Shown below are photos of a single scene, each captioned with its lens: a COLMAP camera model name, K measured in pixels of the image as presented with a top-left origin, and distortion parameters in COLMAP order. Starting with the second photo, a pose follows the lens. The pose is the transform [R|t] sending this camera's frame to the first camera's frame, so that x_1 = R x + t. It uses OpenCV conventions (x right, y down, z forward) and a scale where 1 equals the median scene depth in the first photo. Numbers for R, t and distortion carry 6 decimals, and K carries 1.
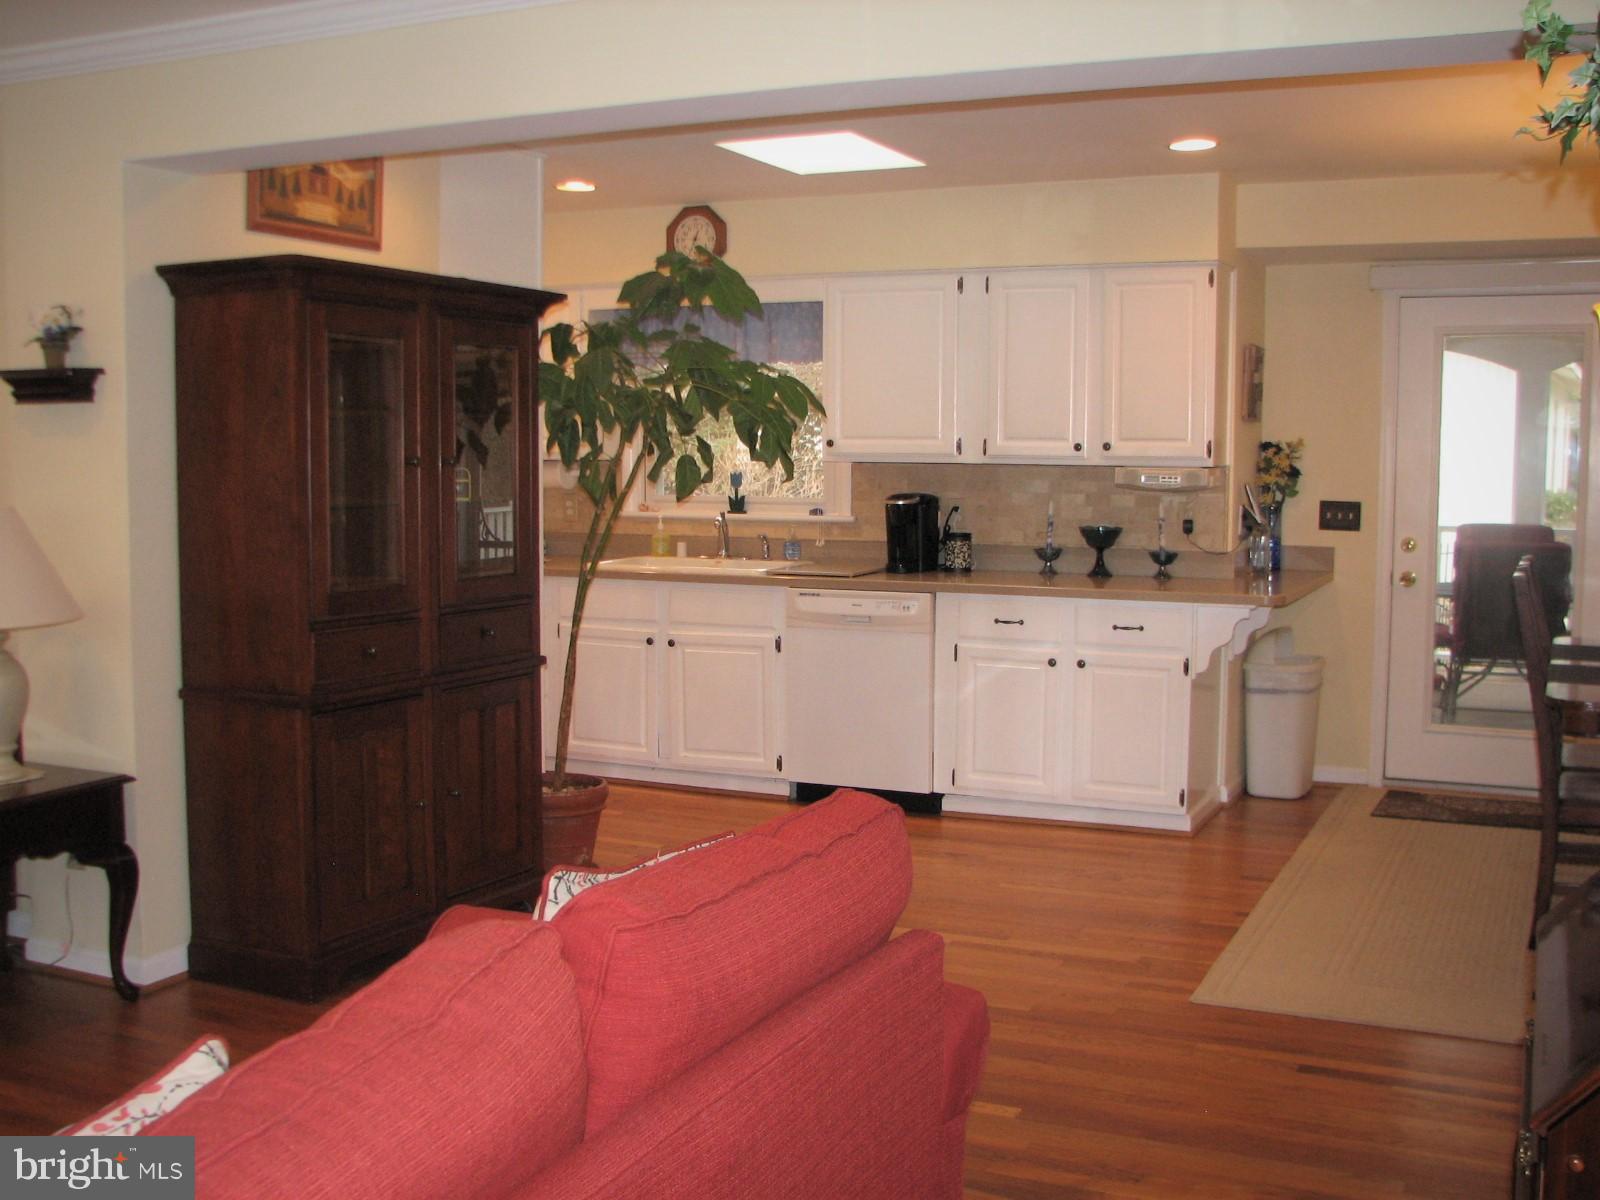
lens RADIAL K [[1734.7, 0, 801.1], [0, 1734.7, 605.8], [0, 0, 1]] dist [-0.138005, 0.000000]
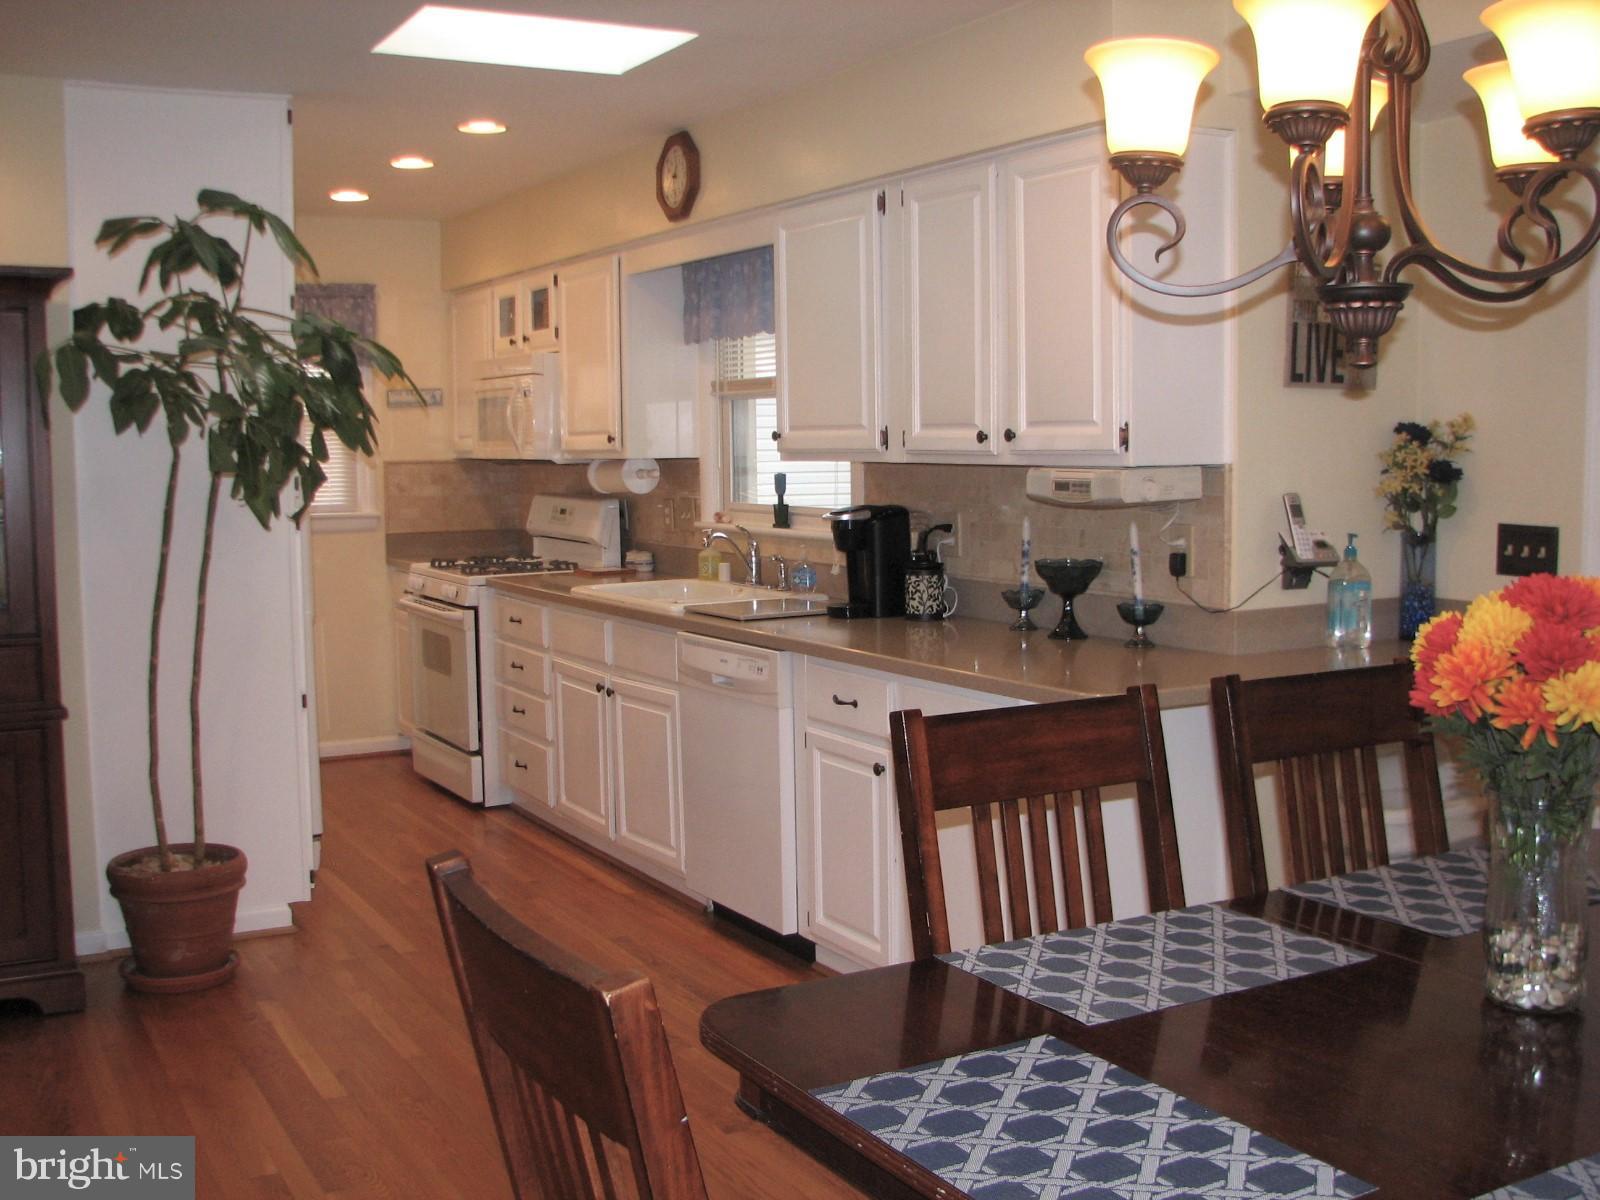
lens RADIAL K [[1734.7, 0, 797.0], [0, 1734.7, 595.8], [0, 0, 1]] dist [-0.138005, 0.000000]
pose [[0.820992, 0.038843, -0.569617, 0.455667], [-0.039283, 0.999162, 0.011515, -0.036014], [0.569587, 0.012923, 0.821830, 0.415033]]
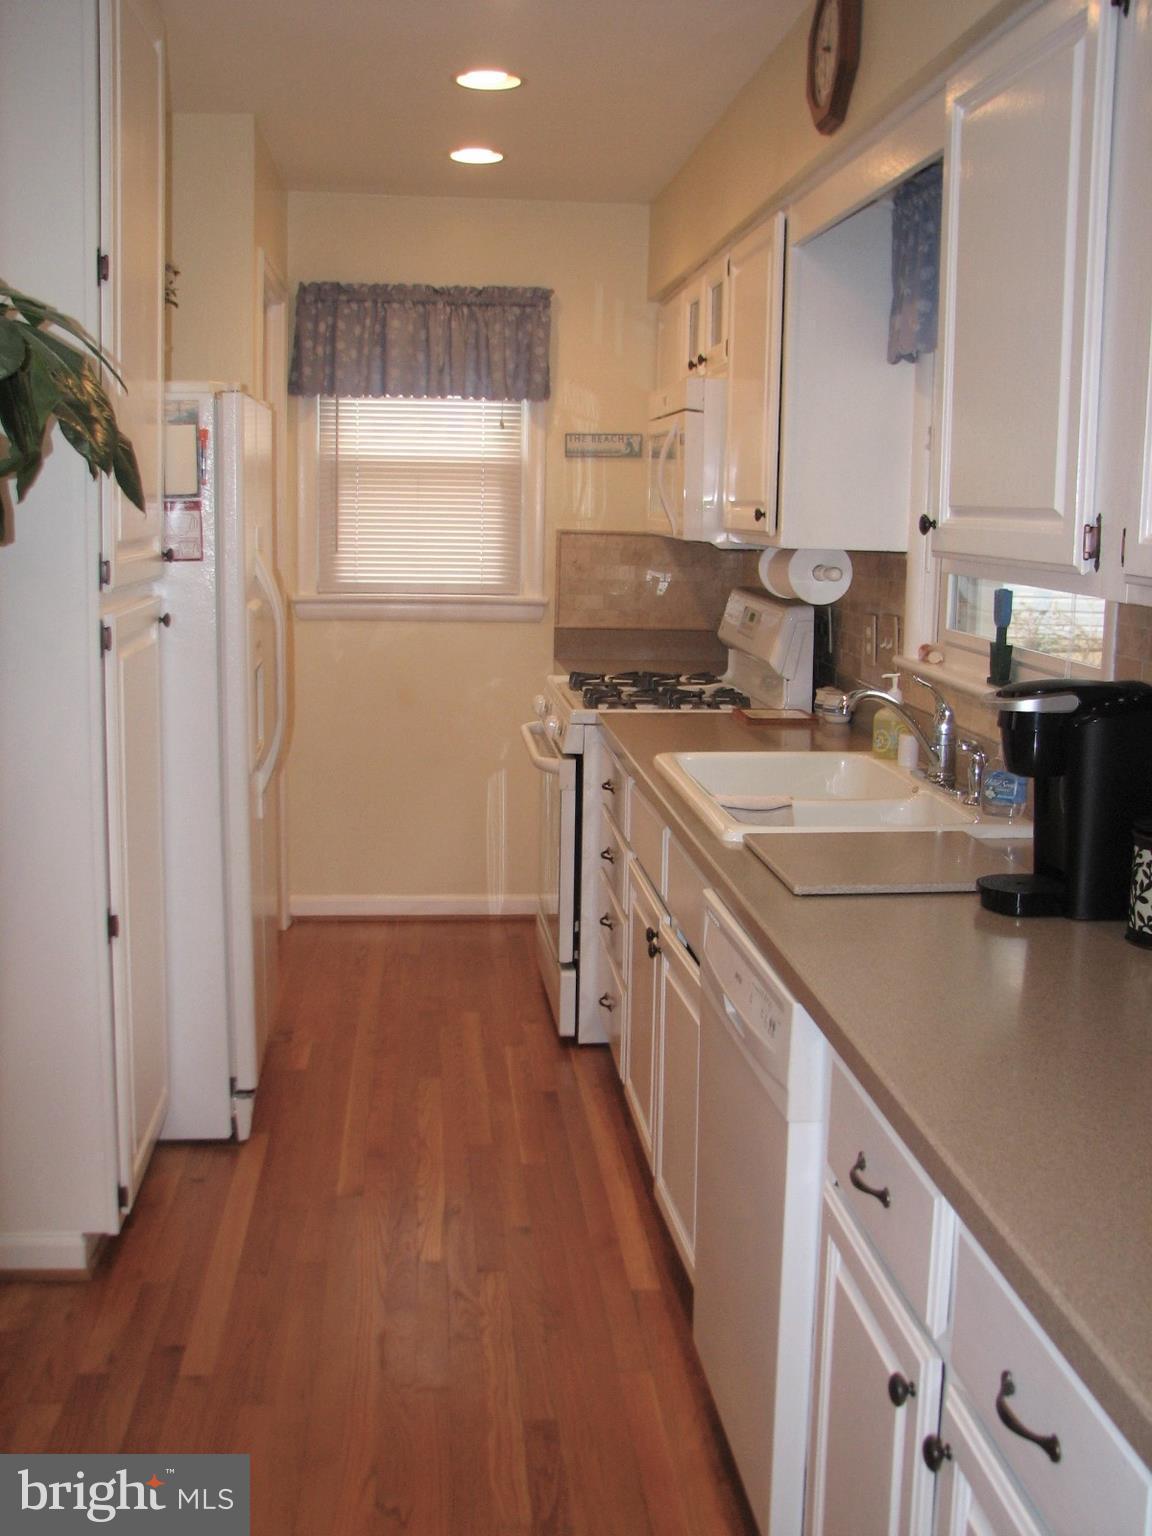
lens RADIAL K [[1665.3, 0, 583.8], [0, 1665.3, 765.7], [0, 0, 1]] dist [-0.138005, 0.000000]
pose [[0.523248, 0.143973, -0.839931, 0.289480], [-0.099724, 0.989198, 0.107435, -0.075410], [0.846325, 0.027546, 0.531954, 0.772308]]
